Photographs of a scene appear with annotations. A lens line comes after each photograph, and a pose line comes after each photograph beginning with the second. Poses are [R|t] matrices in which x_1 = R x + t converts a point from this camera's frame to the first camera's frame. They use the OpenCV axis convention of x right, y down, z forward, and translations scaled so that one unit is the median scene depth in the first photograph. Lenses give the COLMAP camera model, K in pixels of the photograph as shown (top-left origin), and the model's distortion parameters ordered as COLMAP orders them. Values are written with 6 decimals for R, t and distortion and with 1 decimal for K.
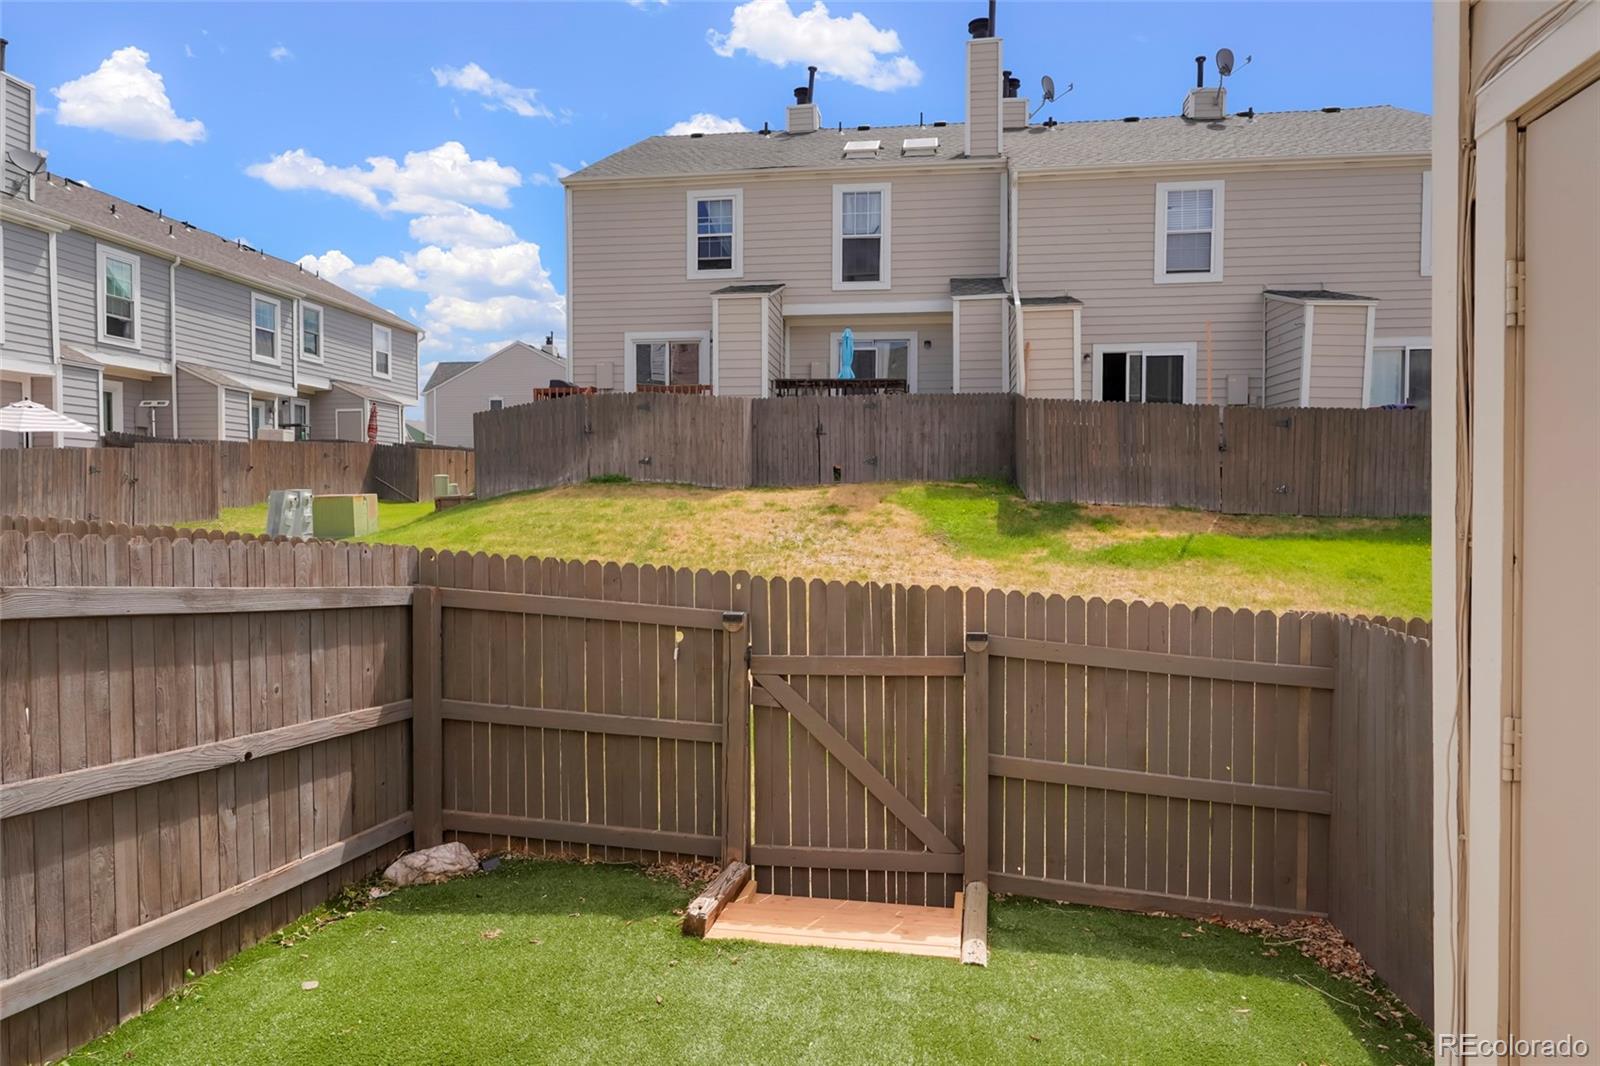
lens RADIAL K [[915.4, 0, 806.4], [0, 915.4, 527.3], [0, 0, 1]] dist [-0.006379, 0.004113]
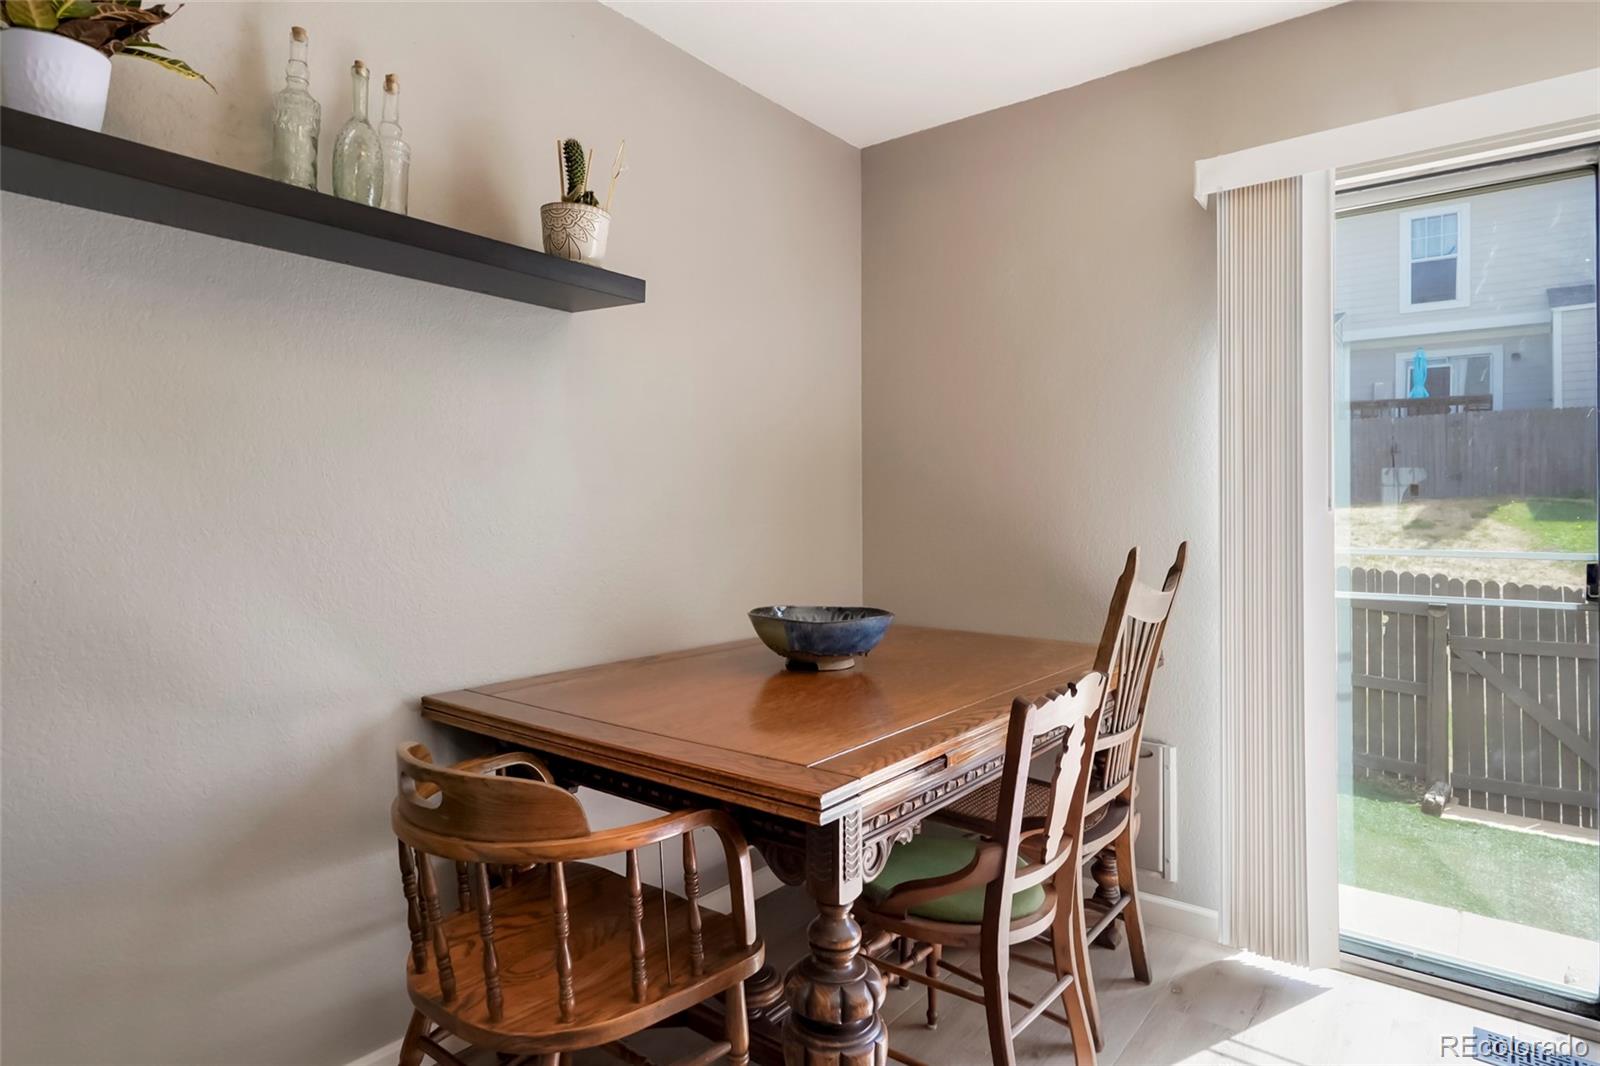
lens RADIAL K [[832.1, 0, 833.6], [0, 832.1, 514.0], [0, 0, 1]] dist [-0.003549, 0.001705]
pose [[0.868130, 0.001353, -0.496336, -0.067590], [-0.012947, 0.999718, -0.019922, -0.002276], [0.496169, 0.023721, 0.867902, -0.156934]]
